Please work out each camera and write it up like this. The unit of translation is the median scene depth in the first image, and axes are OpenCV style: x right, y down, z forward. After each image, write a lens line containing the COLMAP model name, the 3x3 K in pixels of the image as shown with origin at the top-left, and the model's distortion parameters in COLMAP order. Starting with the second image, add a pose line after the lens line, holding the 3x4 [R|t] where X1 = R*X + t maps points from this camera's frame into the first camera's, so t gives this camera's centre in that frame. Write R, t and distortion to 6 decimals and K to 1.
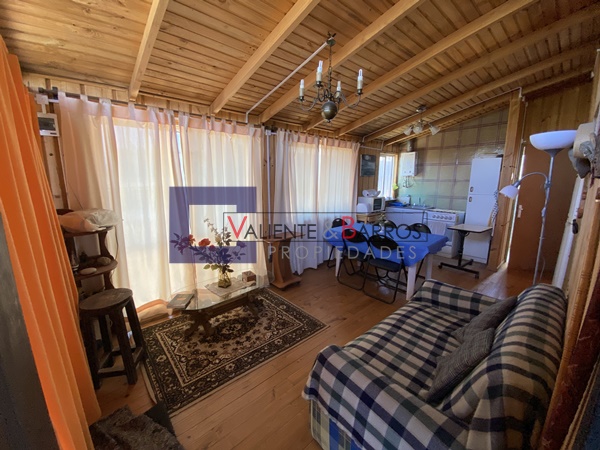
lens RADIAL K [[245.8, 0, 299.6], [0, 245.8, 224.0], [0, 0, 1]] dist [-0.021492, -0.002626]
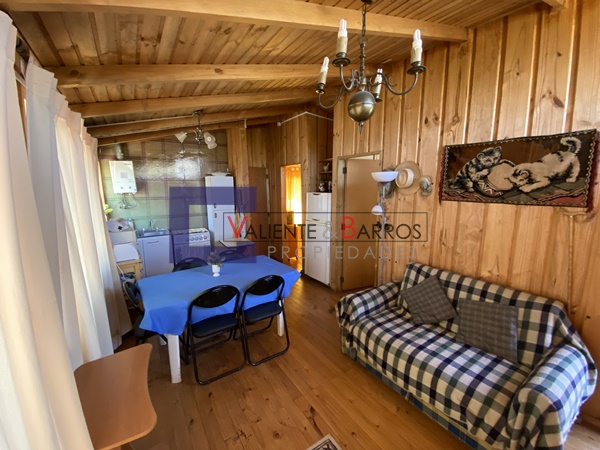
lens RADIAL K [[245.8, 0, 297.2], [0, 245.8, 223.7], [0, 0, 1]] dist [-0.021492, -0.002626]
pose [[0.153251, -0.154868, 0.975977, -0.540356], [0.192276, 0.973440, 0.124273, -0.283115], [-0.969301, 0.168612, 0.178958, 1.115826]]
